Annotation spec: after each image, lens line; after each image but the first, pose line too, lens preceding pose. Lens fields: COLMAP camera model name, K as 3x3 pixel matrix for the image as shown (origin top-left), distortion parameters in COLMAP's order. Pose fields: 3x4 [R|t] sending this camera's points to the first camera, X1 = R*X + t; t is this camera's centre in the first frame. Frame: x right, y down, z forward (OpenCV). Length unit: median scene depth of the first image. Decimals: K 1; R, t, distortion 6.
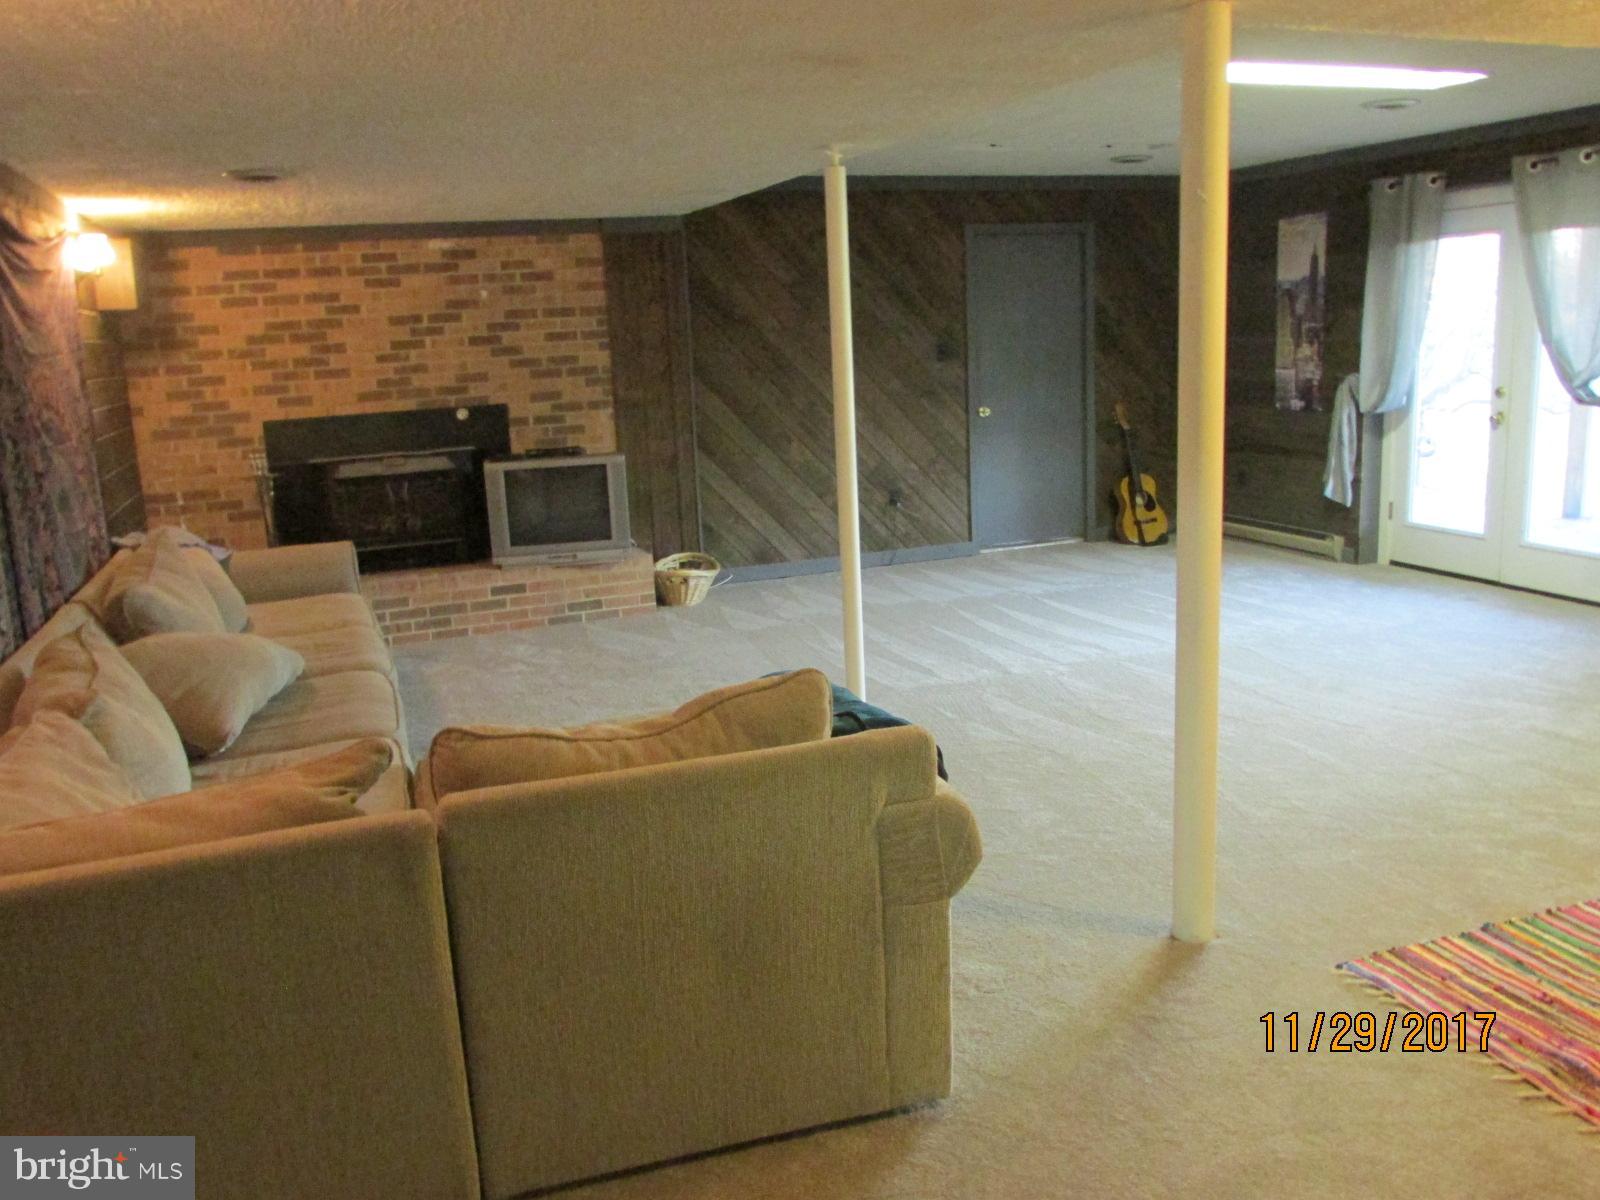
lens RADIAL K [[1391.5, 0, 793.4], [0, 1391.5, 612.4], [0, 0, 1]] dist [-0.045574, 0.012909]
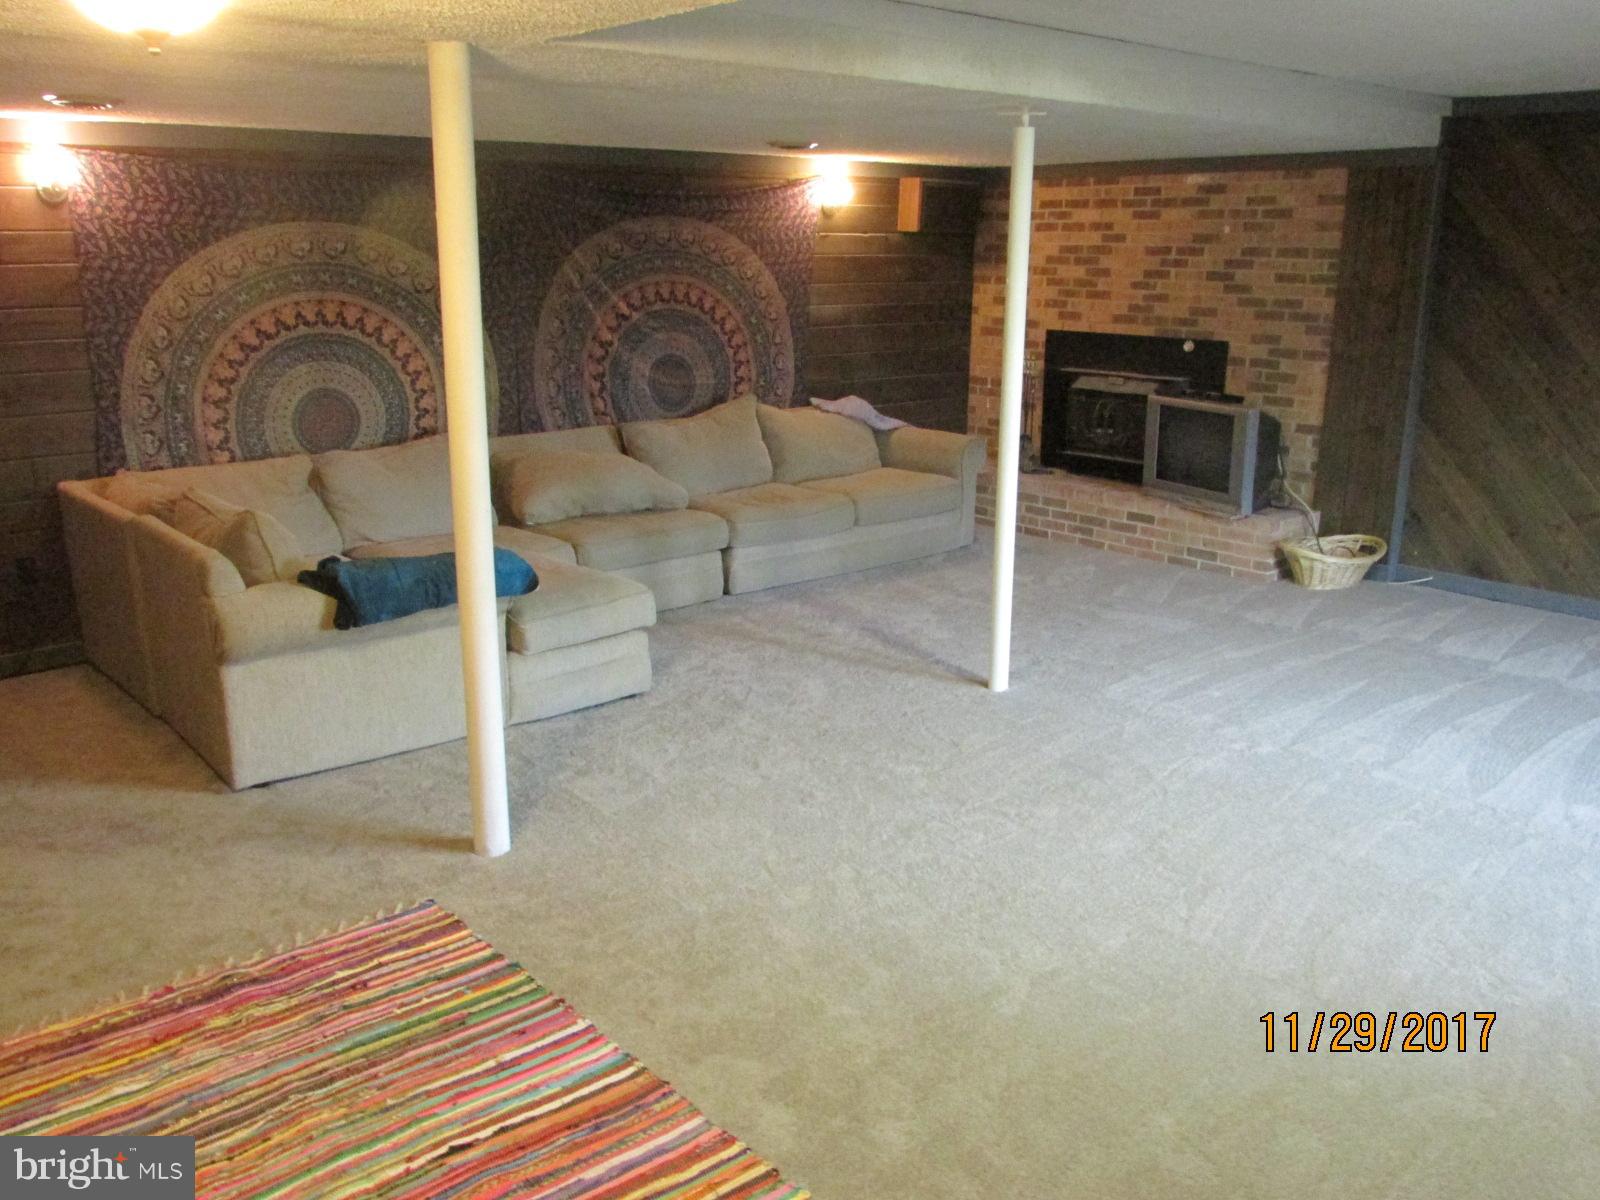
lens RADIAL K [[1391.5, 0, 793.4], [0, 1391.5, 612.4], [0, 0, 1]] dist [-0.045574, 0.012909]
pose [[0.331351, 0.292373, -0.897065, 0.654597], [-0.212055, 0.949529, 0.231145, -0.132561], [0.919369, 0.113637, 0.376626, 0.370560]]
